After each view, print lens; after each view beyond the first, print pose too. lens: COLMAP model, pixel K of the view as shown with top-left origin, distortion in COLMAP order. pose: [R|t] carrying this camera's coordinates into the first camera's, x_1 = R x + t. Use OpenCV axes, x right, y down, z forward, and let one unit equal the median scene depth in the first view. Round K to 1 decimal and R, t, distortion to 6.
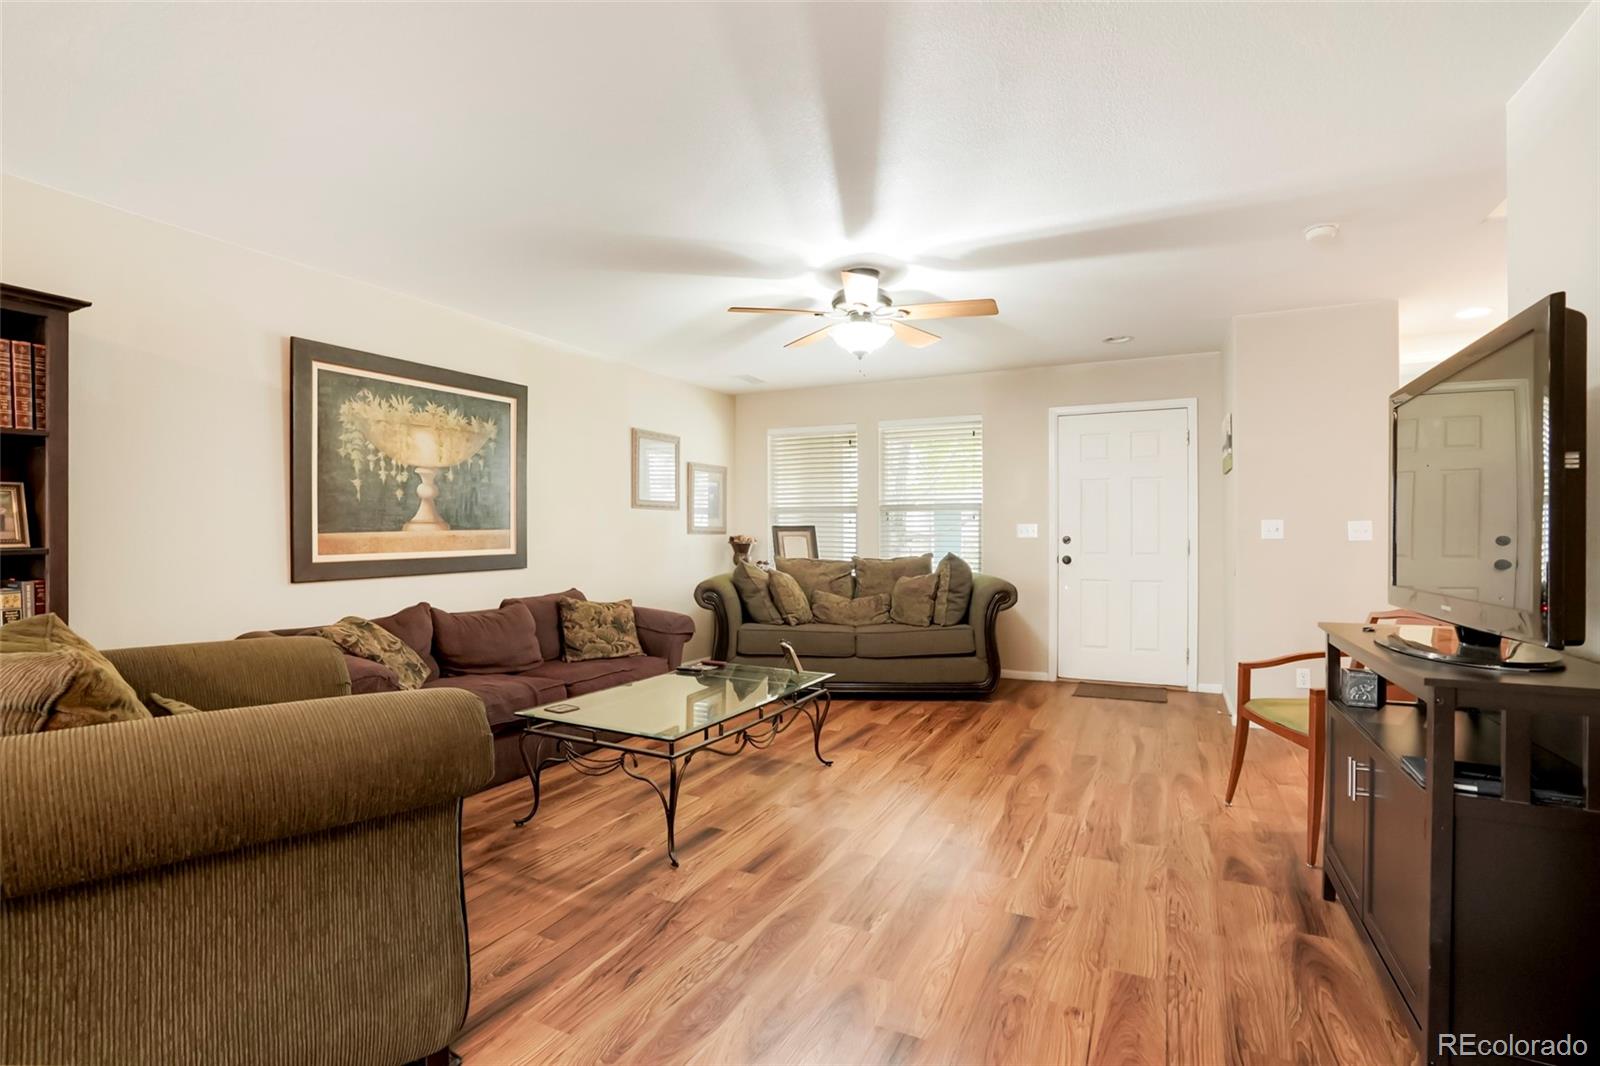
lens RADIAL K [[771.0, 0, 788.3], [0, 771.0, 530.3], [0, 0, 1]] dist [-0.023644, 0.005497]
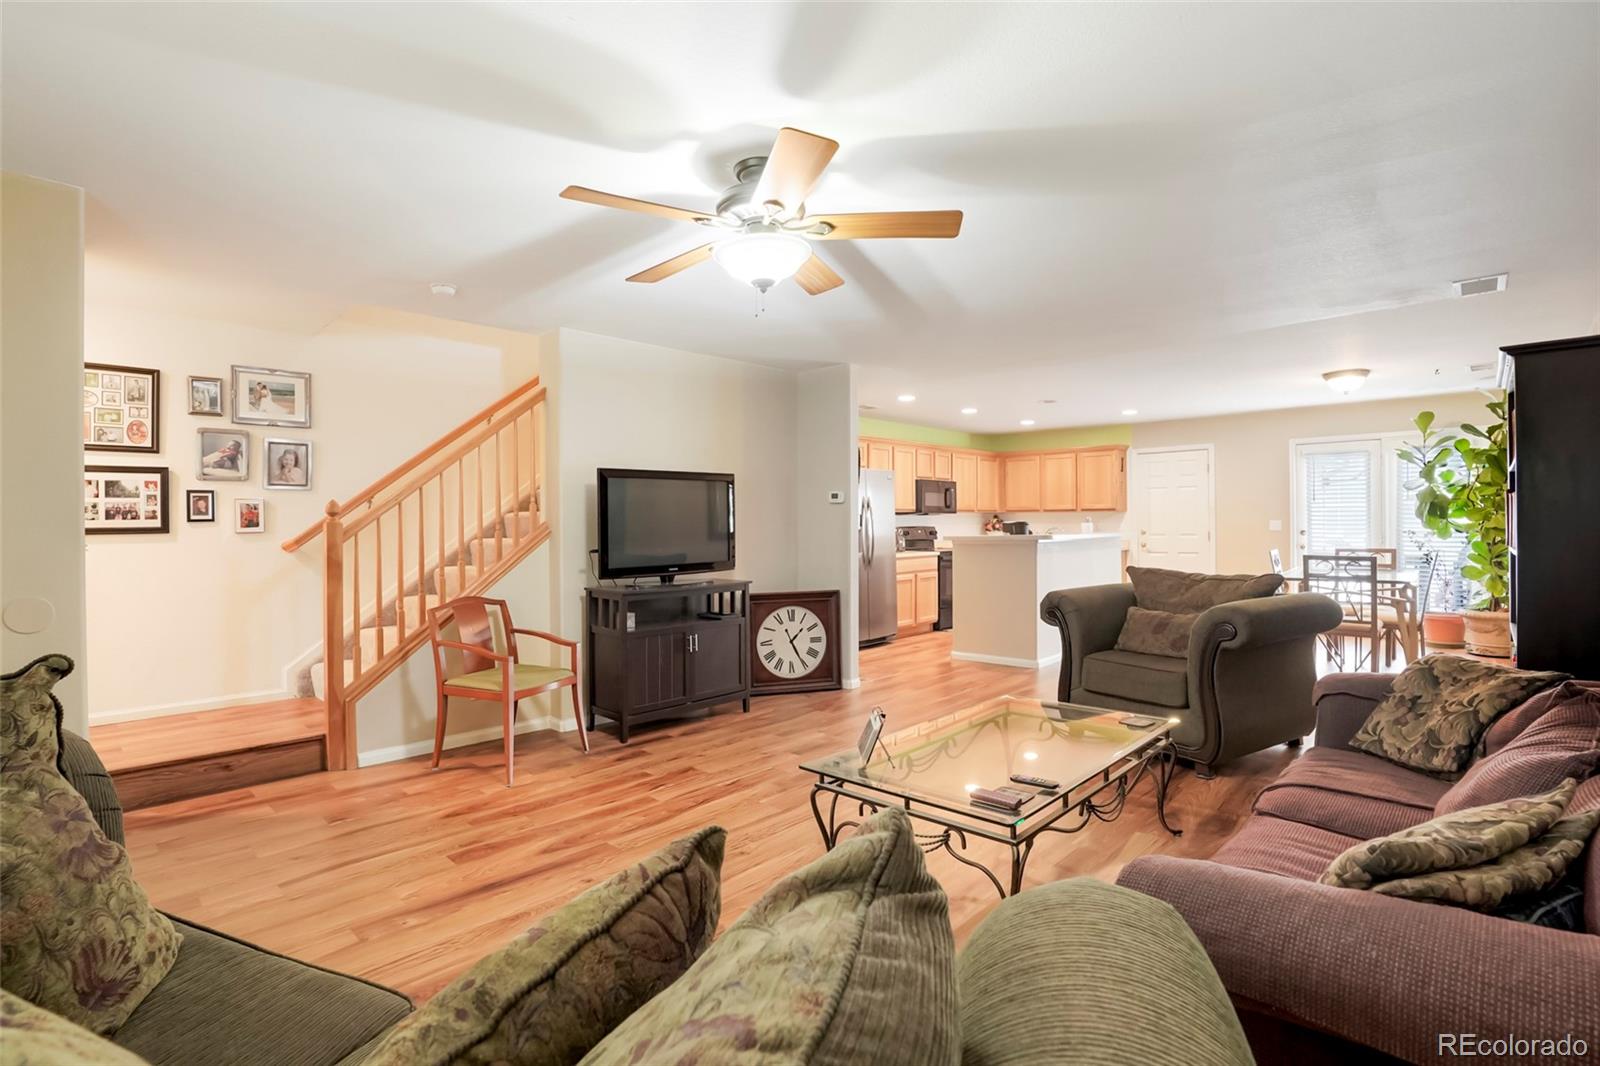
lens RADIAL K [[771.0, 0, 785.3], [0, 771.0, 531.7], [0, 0, 1]] dist [-0.023644, 0.005497]
pose [[-0.955258, 0.008211, 0.295659, -0.126889], [0.009269, 0.999955, 0.002178, -0.012177], [-0.295627, 0.004821, -0.955291, 1.659740]]
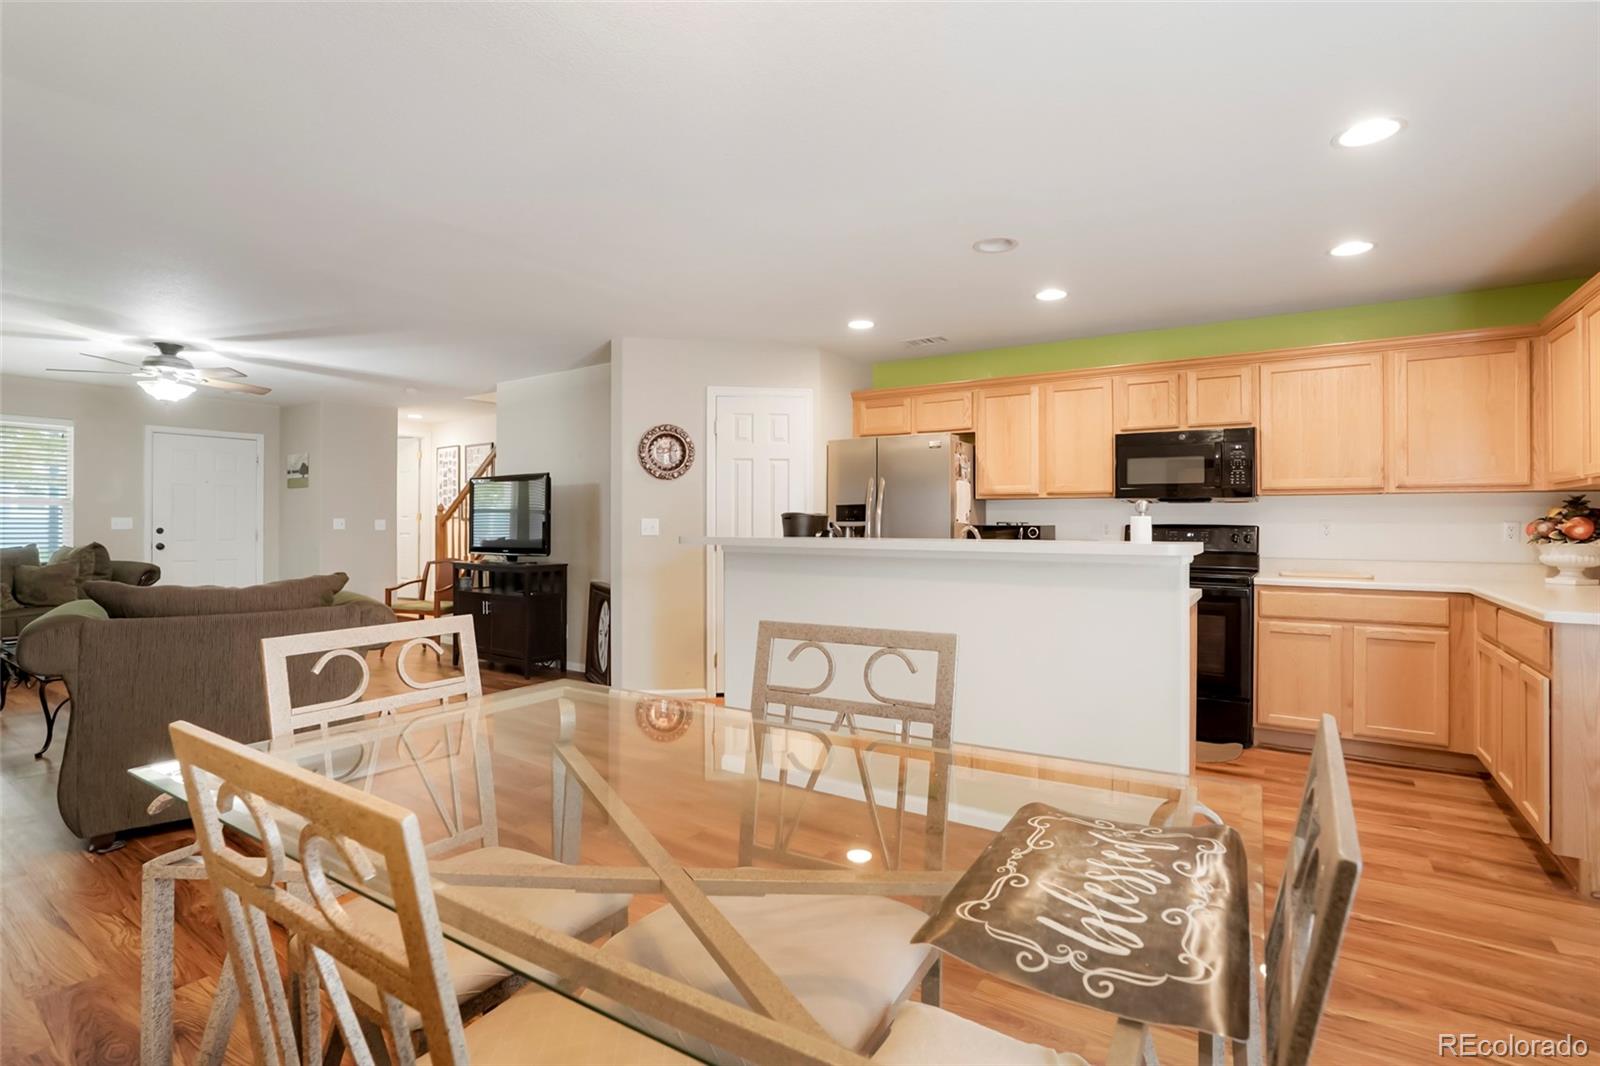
lens RADIAL K [[771.0, 0, 810.6], [0, 771.0, 514.1], [0, 0, 1]] dist [-0.023644, 0.005497]
pose [[0.113552, 0.008182, 0.993498, -1.074475], [-0.008855, 0.999935, -0.007223, -0.021556], [-0.993493, -0.007978, 0.113617, -0.311702]]
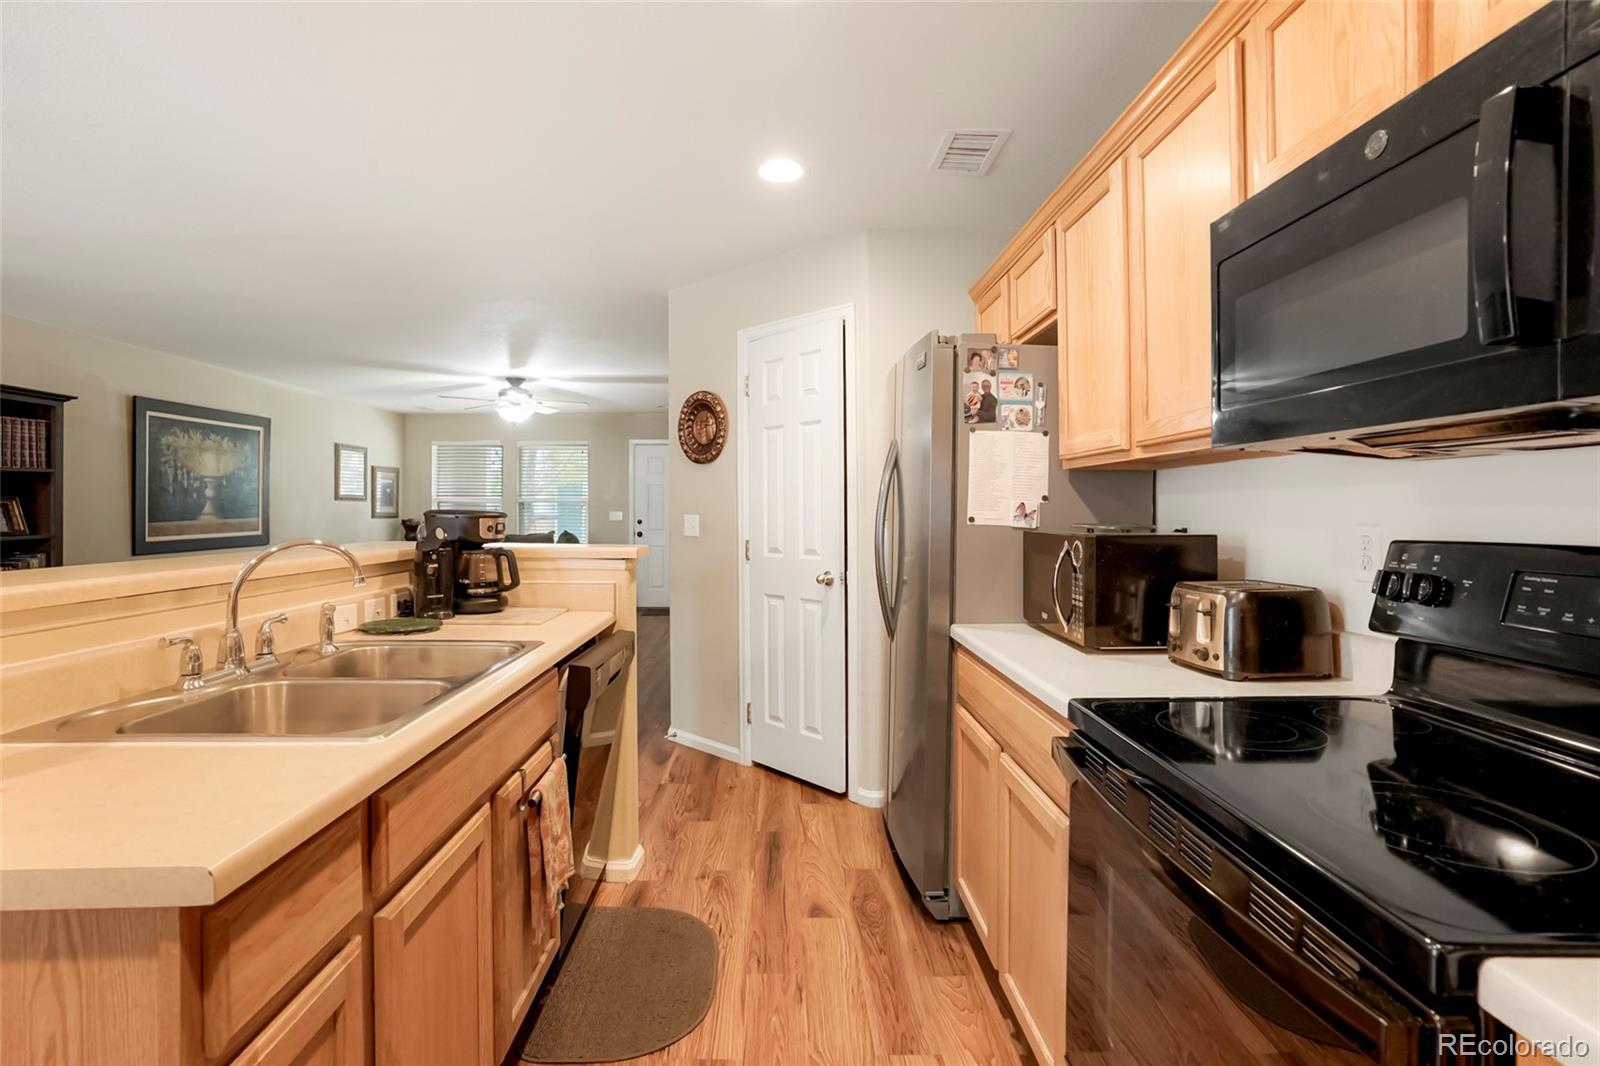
lens RADIAL K [[771.0, 0, 794.2], [0, 771.0, 504.2], [0, 0, 1]] dist [-0.023644, 0.005497]
pose [[0.882720, 0.005627, 0.469866, -0.167879], [-0.005027, 0.999984, -0.002531, -0.032087], [-0.469873, -0.000128, 0.882734, -0.851421]]
